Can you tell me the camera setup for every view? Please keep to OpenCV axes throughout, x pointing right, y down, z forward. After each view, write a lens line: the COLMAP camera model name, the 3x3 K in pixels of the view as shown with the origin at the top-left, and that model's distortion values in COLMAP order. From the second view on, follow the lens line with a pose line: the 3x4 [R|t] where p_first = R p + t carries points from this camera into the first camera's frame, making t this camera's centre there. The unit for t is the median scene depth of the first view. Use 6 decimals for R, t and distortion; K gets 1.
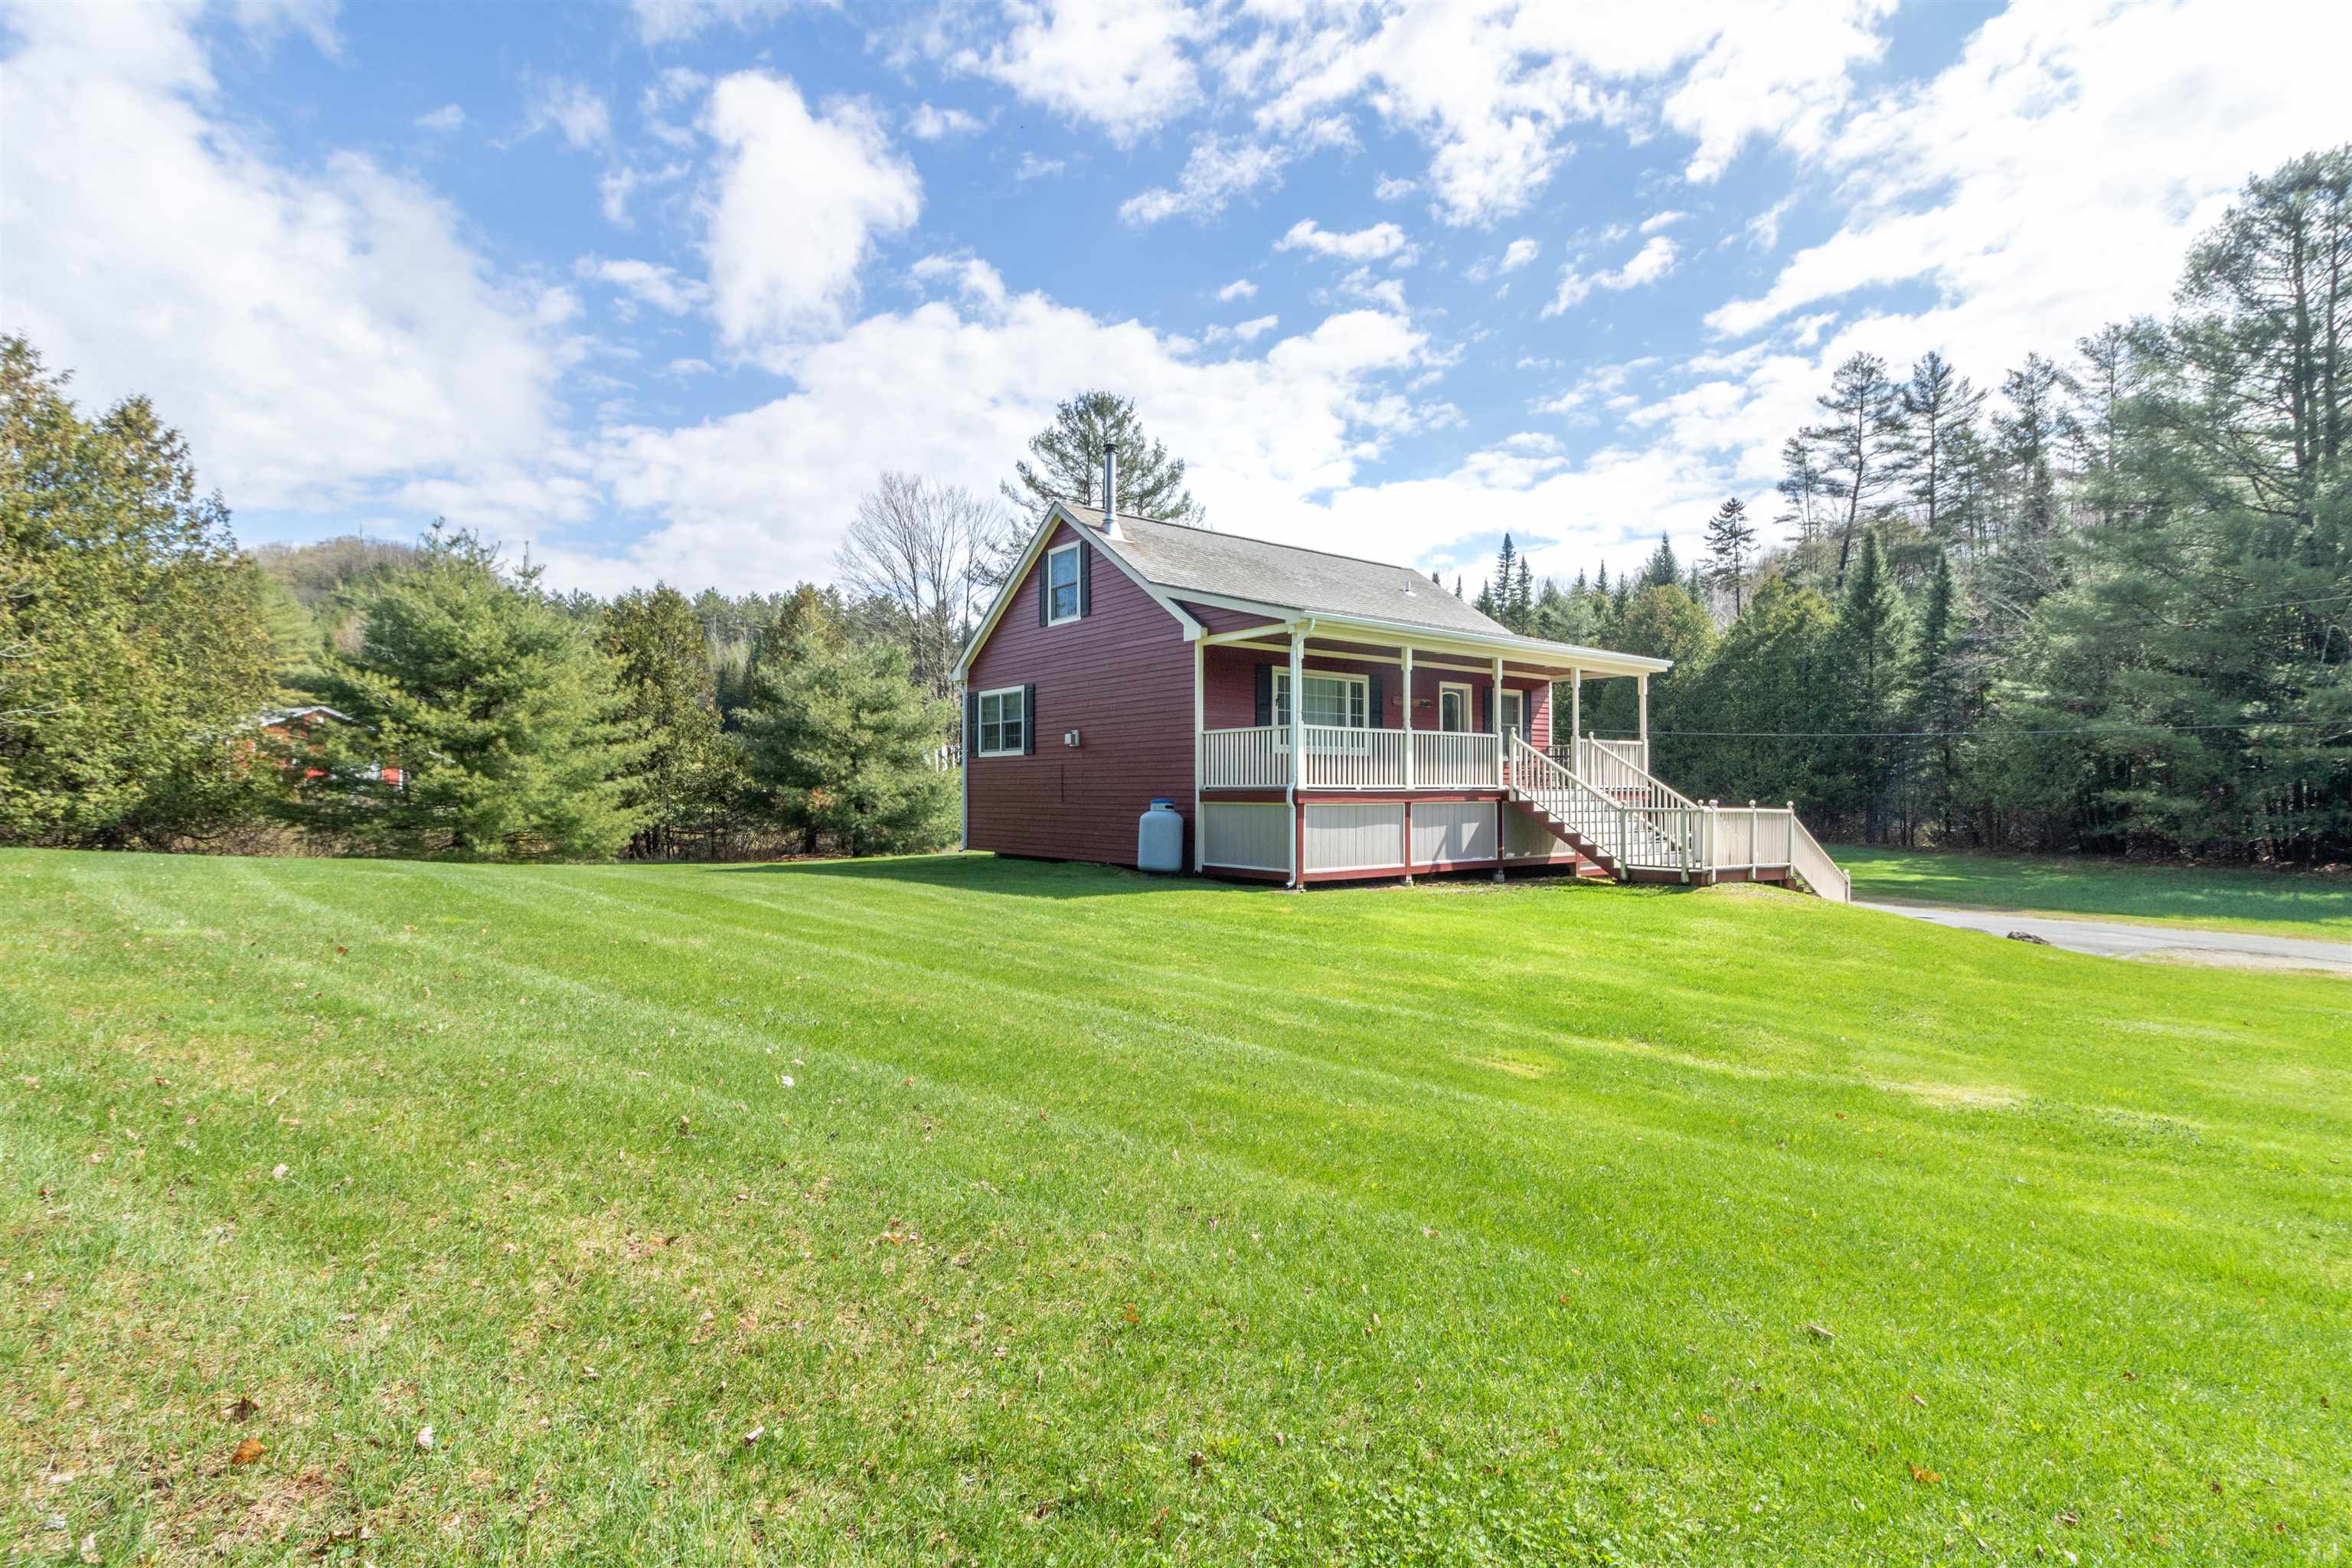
lens RADIAL K [[1125.6, 0, 1181.7], [0, 1125.6, 791.6], [0, 0, 1]] dist [0.002040, 0.001442]
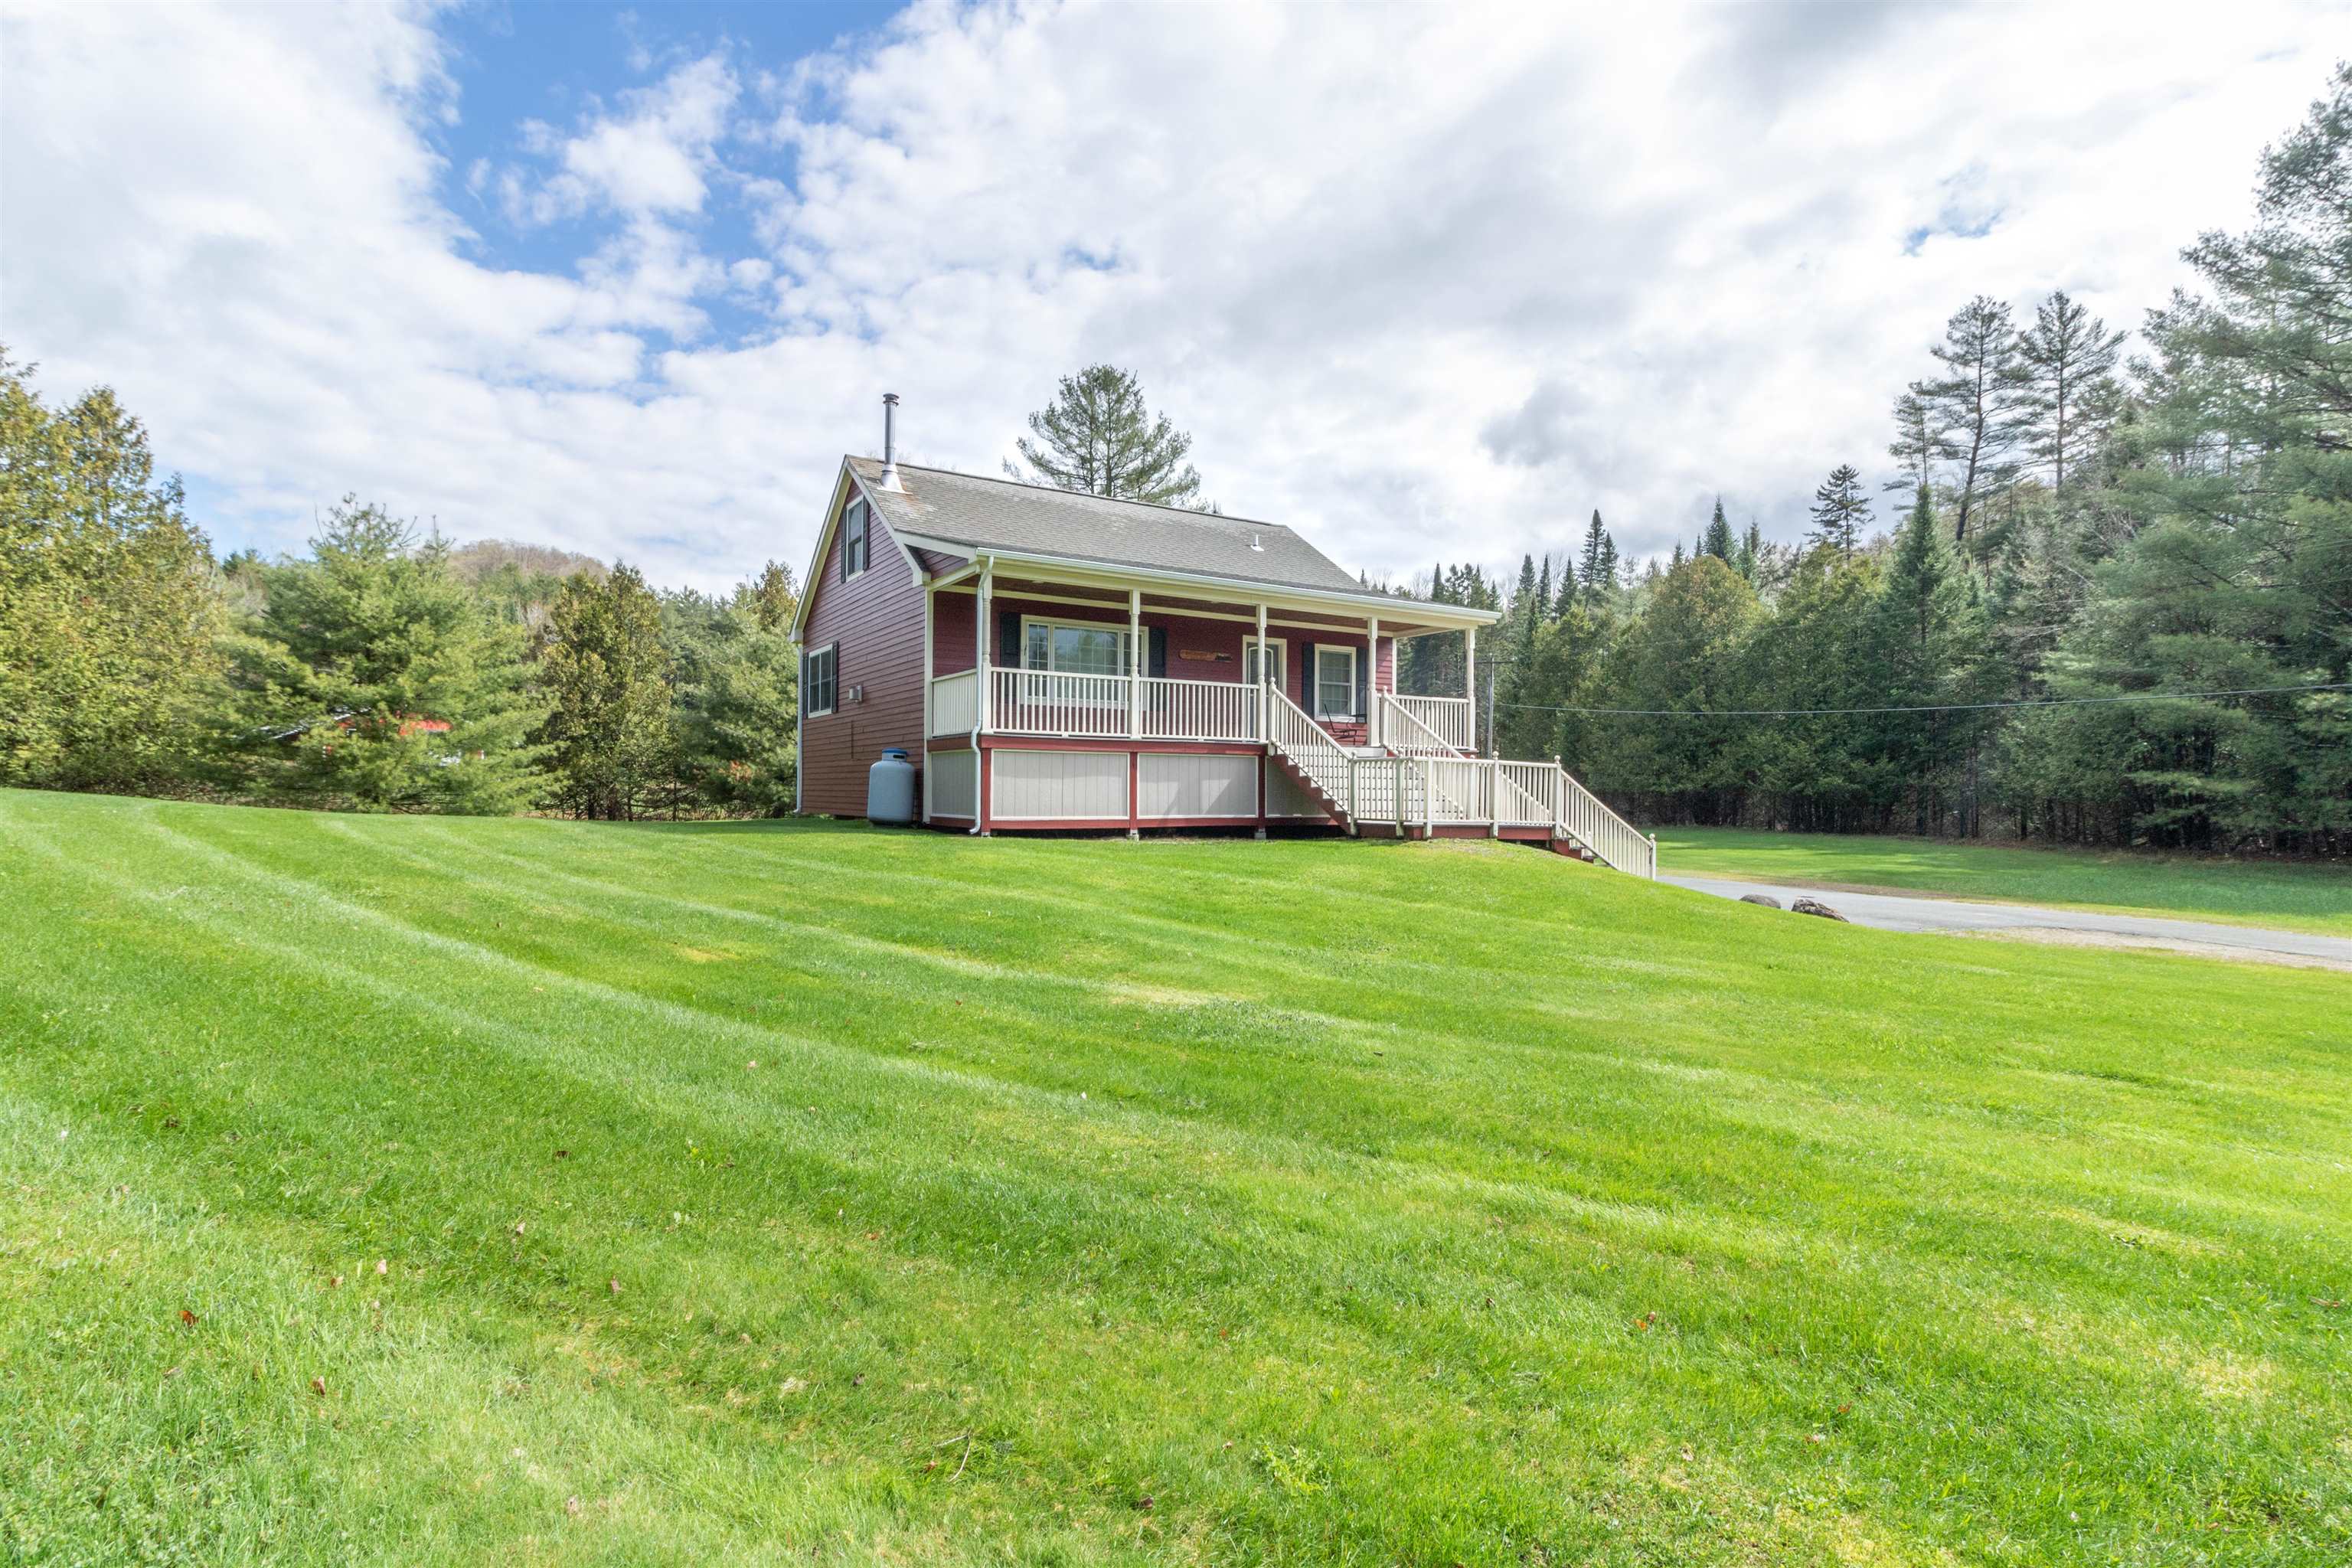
lens RADIAL K [[1174.9, 0, 1184.1], [0, 1174.9, 789.0], [0, 0, 1]] dist [-0.000577, 0.005040]
pose [[0.993387, 0.007788, -0.114545, 0.238313], [-0.008412, 0.999952, -0.004963, 0.030060], [0.114501, 0.005894, 0.993406, 0.005433]]
